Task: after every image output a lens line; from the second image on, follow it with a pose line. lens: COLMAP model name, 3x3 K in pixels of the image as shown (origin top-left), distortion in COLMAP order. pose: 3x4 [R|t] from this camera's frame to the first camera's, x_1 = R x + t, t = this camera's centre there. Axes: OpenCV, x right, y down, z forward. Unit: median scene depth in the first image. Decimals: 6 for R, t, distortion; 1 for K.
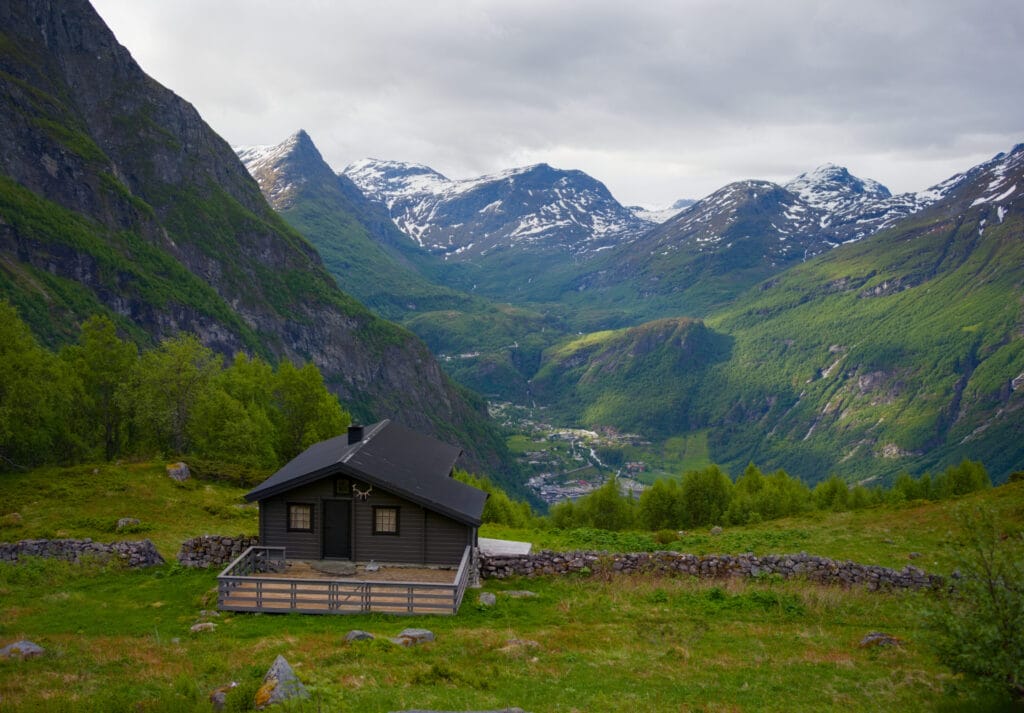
lens RADIAL K [[1215.1, 0, 505.0], [0, 1215.1, 353.3], [0, 0, 1]] dist [0.002944, 0.000000]
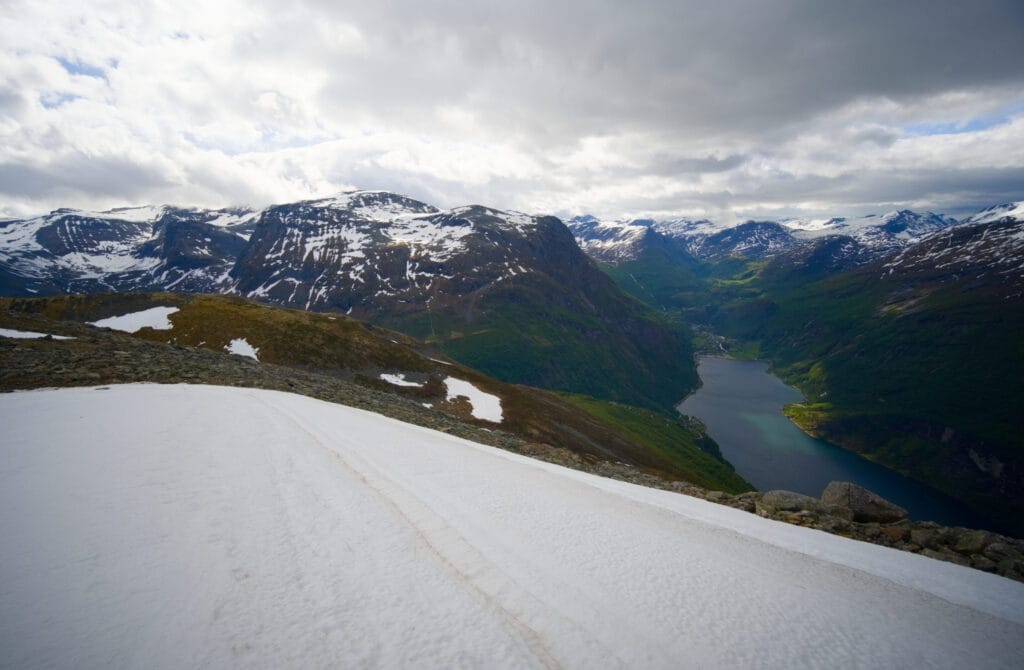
lens RADIAL K [[459.0, 0, 495.3], [0, 459.0, 356.4], [0, 0, 1]] dist [-0.011300, 0.002406]
pose [[0.868133, 0.092687, -0.487600, 0.124564], [-0.001816, 0.982995, 0.183622, -0.097328], [0.496328, -0.158523, 0.853539, -0.329595]]
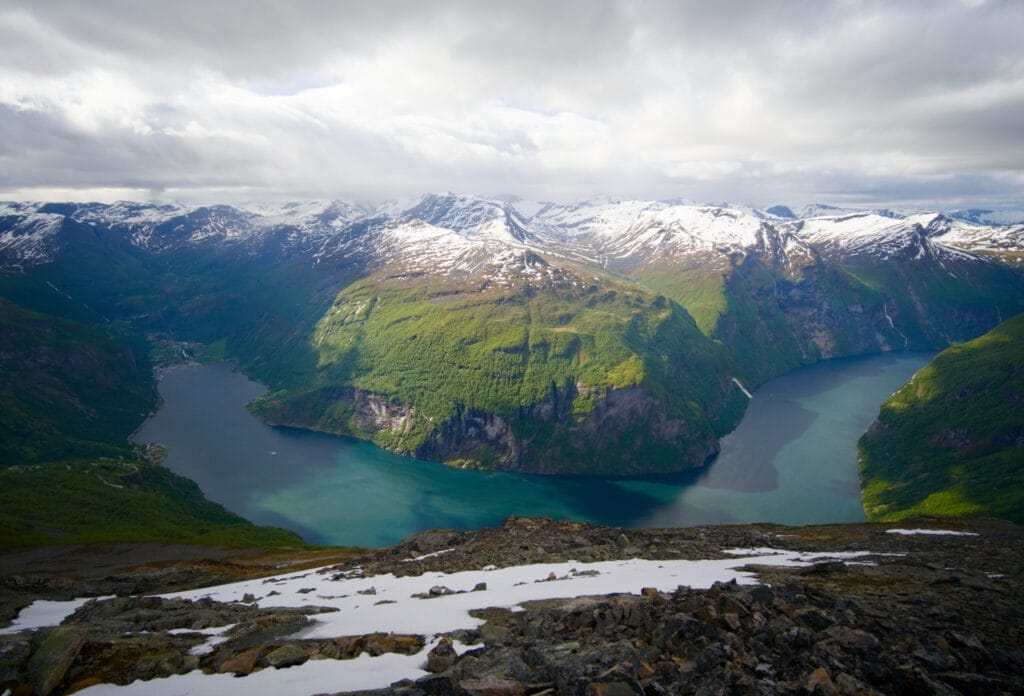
lens RADIAL K [[522.3, 0, 485.3], [0, 522.3, 337.6], [0, 0, 1]] dist [-0.012311, -0.000194]
pose [[0.908244, -0.122921, 0.399978, 0.198108], [0.052307, 0.981733, 0.182930, -0.124941], [-0.415158, -0.145224, 0.898083, -0.396320]]
